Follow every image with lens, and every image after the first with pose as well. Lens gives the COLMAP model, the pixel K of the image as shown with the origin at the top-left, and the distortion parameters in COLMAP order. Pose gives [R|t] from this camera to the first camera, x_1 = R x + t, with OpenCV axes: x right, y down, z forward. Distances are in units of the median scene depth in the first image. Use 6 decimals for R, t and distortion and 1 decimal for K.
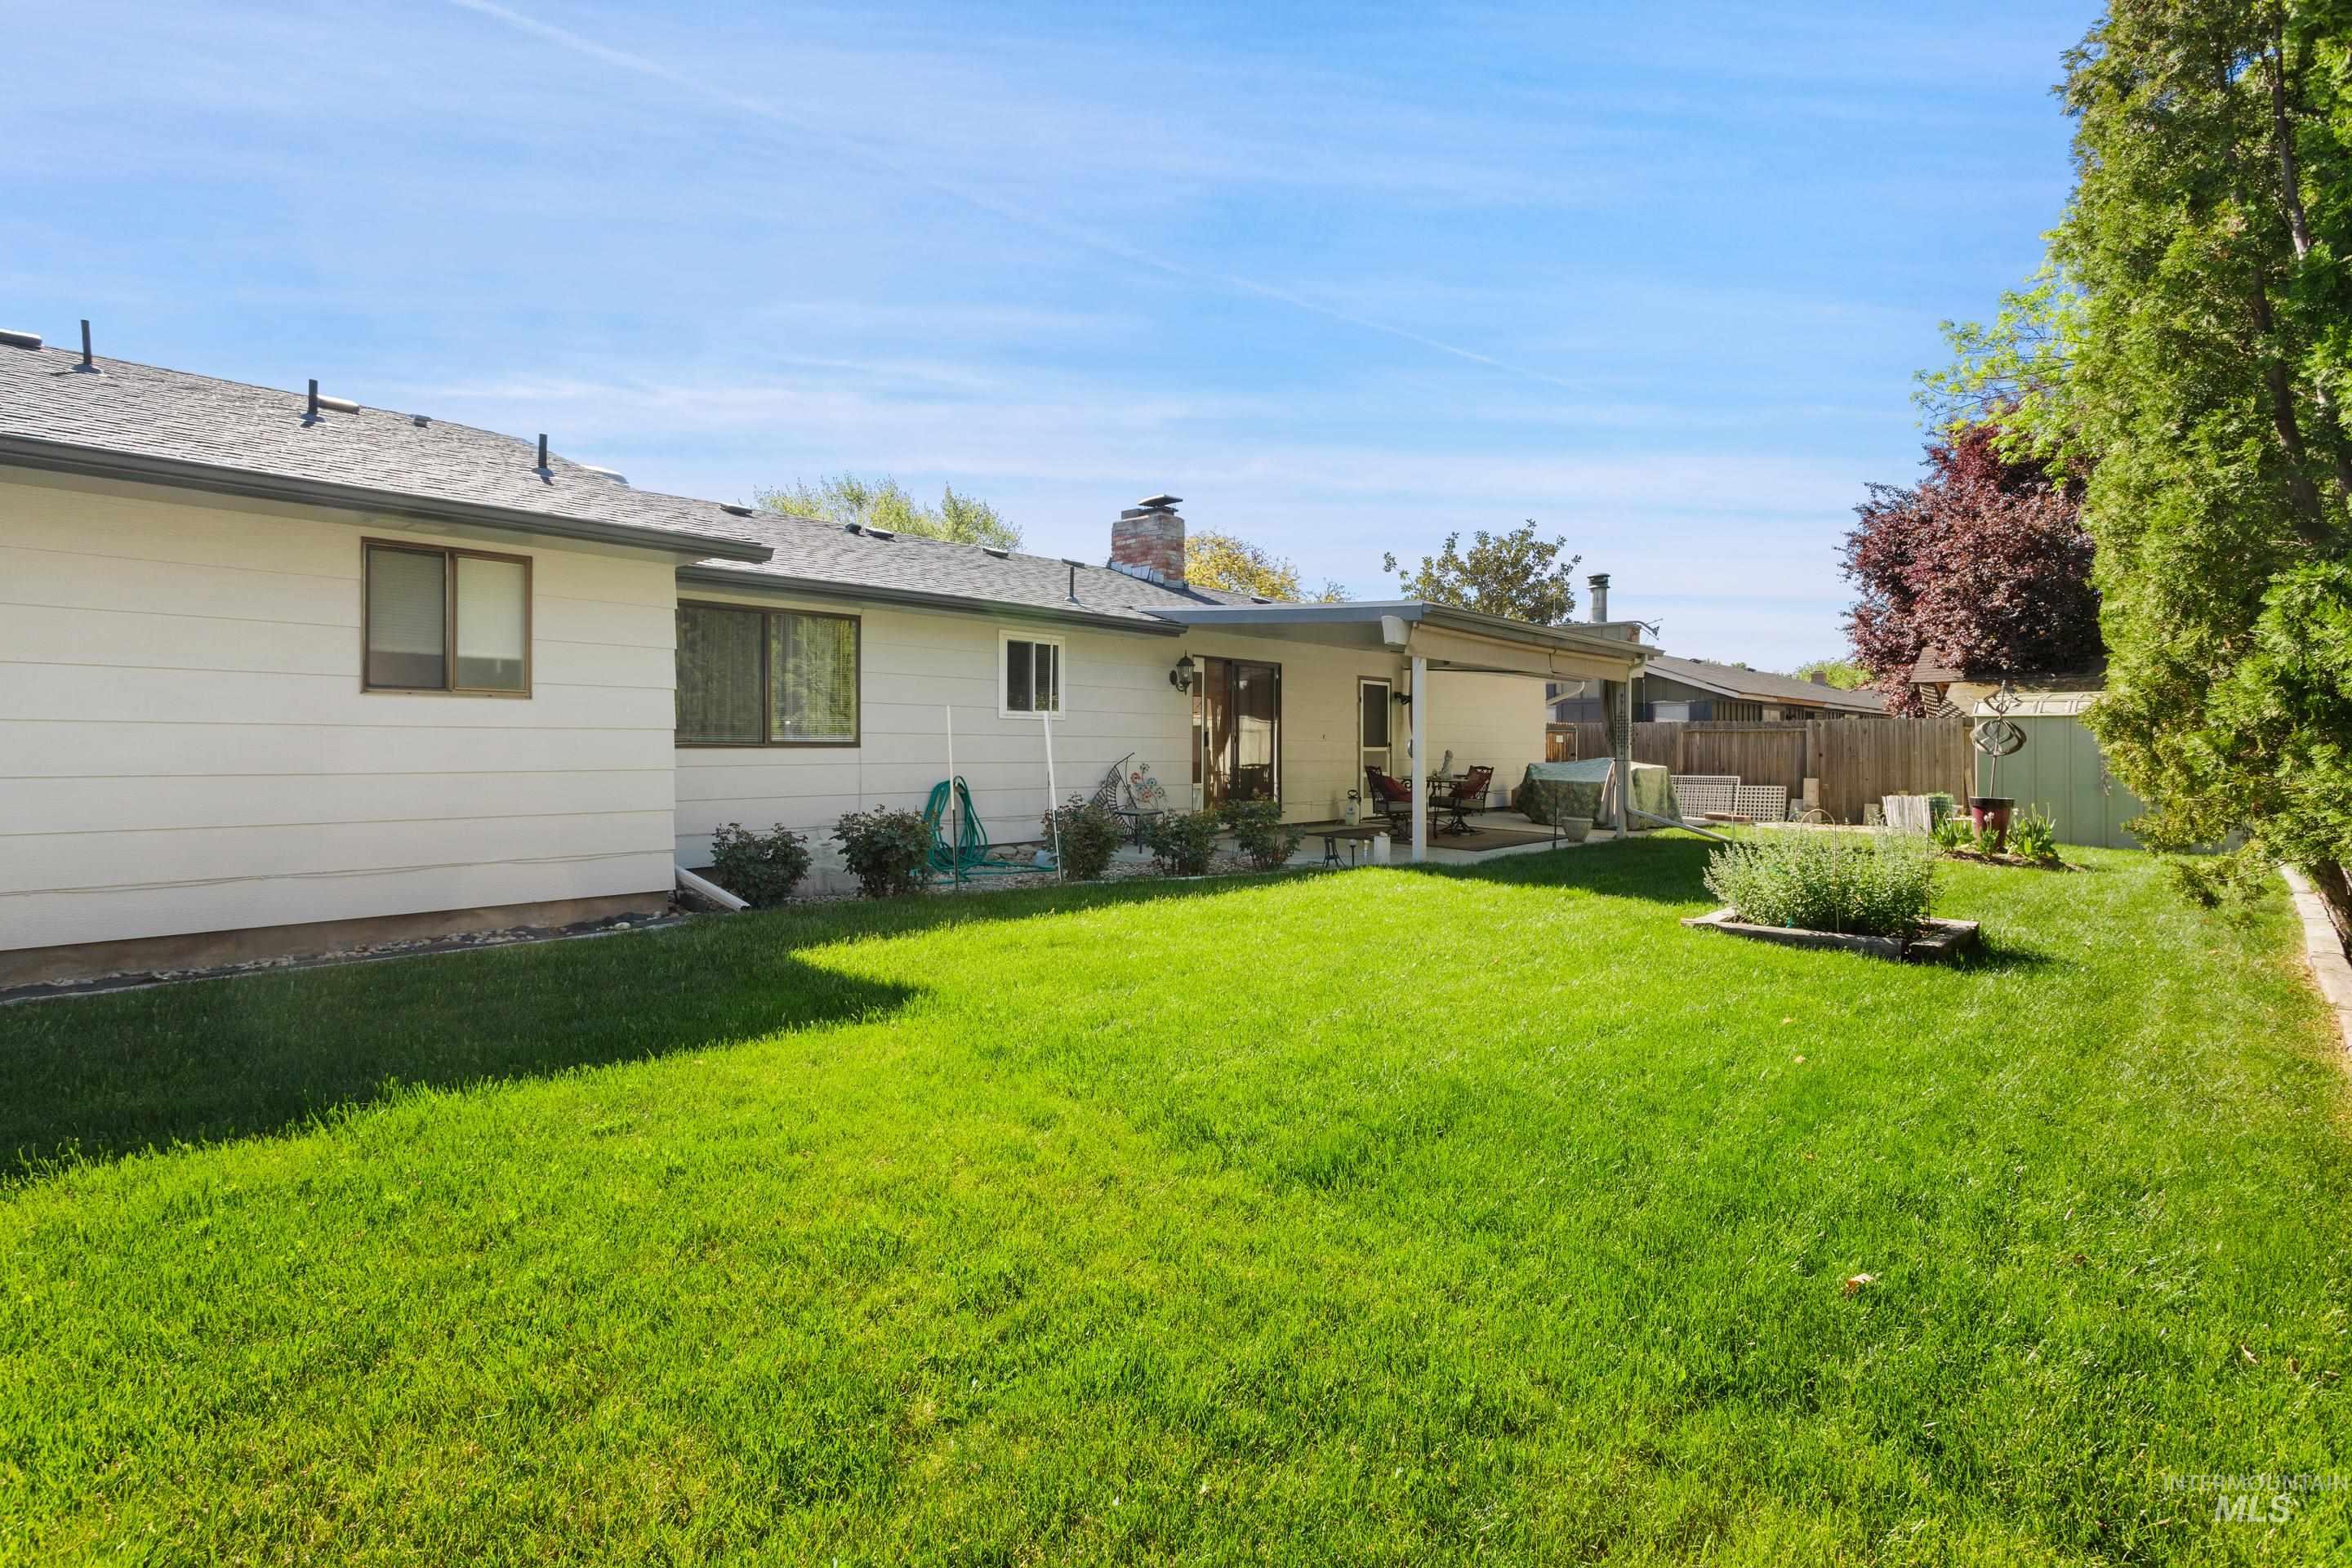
lens RADIAL K [[1134.2, 0, 1177.7], [0, 1134.2, 746.9], [0, 0, 1]] dist [-0.000064, 0.000179]
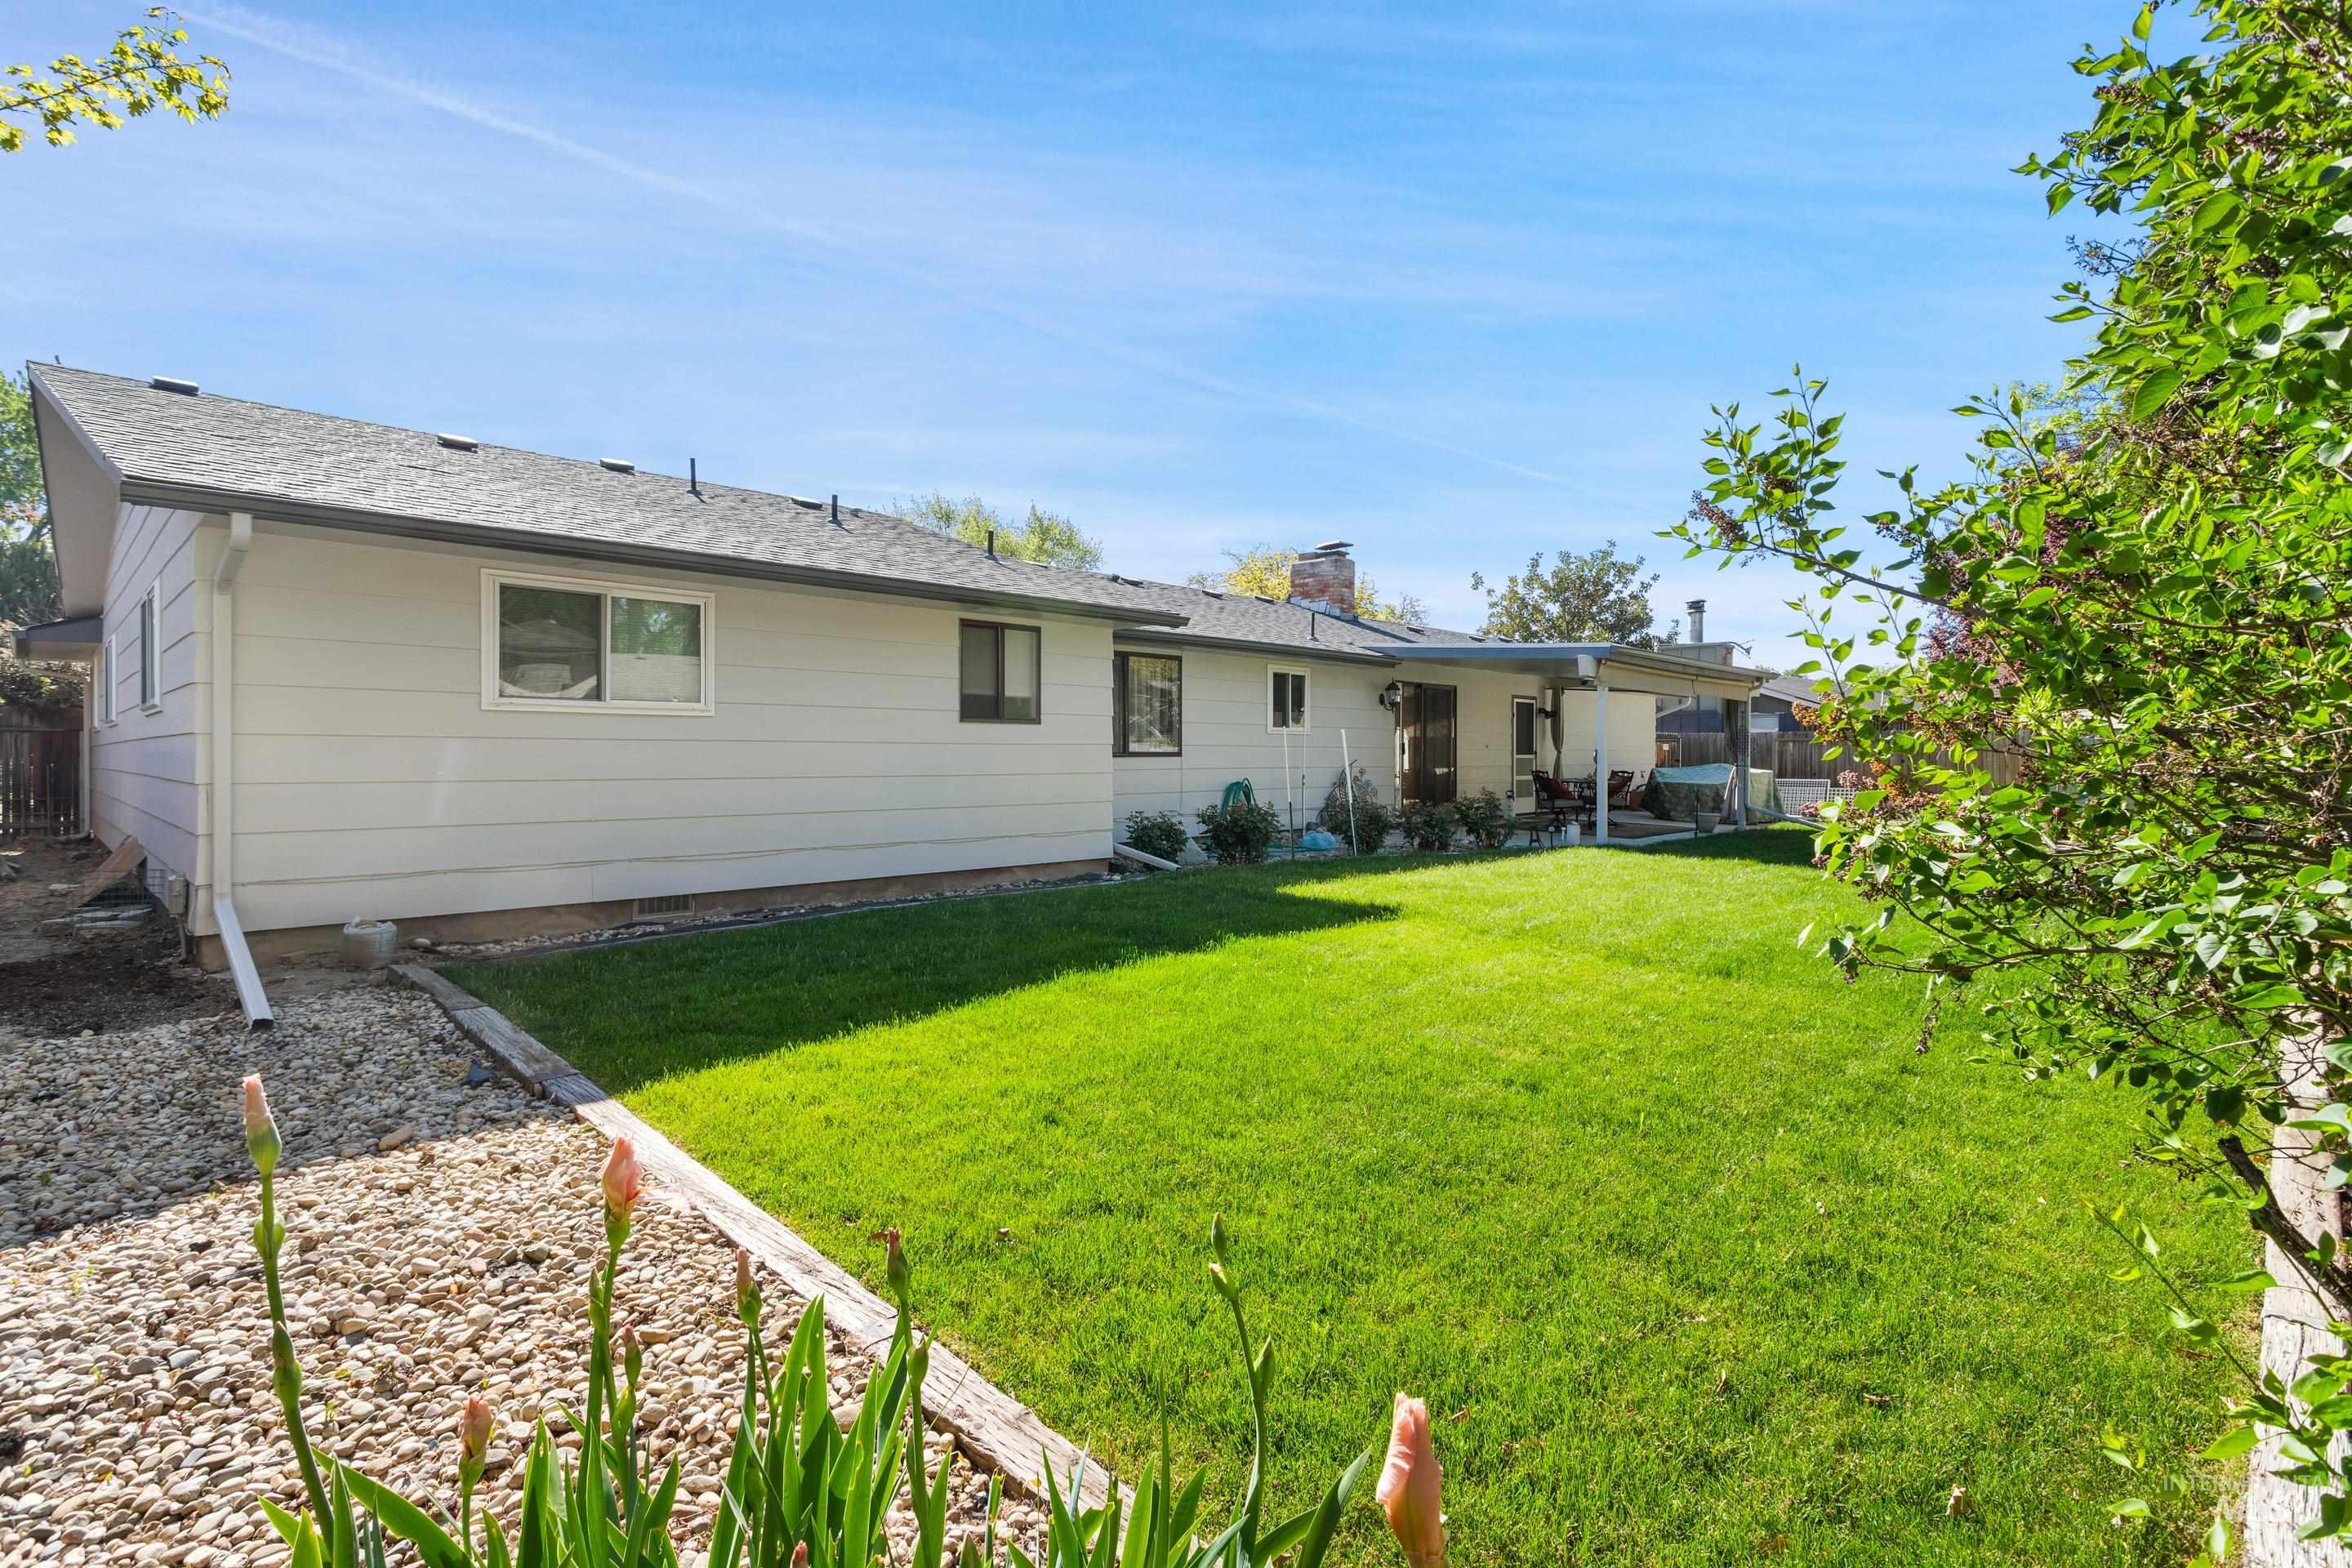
lens RADIAL K [[1140.4, 0, 1176.3], [0, 1140.4, 759.8], [0, 0, 1]] dist [0.001008, 0.000498]
pose [[0.999532, -0.000593, -0.030573, -0.165986], [0.000791, 0.999979, 0.006470, -0.002732], [0.030568, -0.006491, 0.999512, -0.221480]]
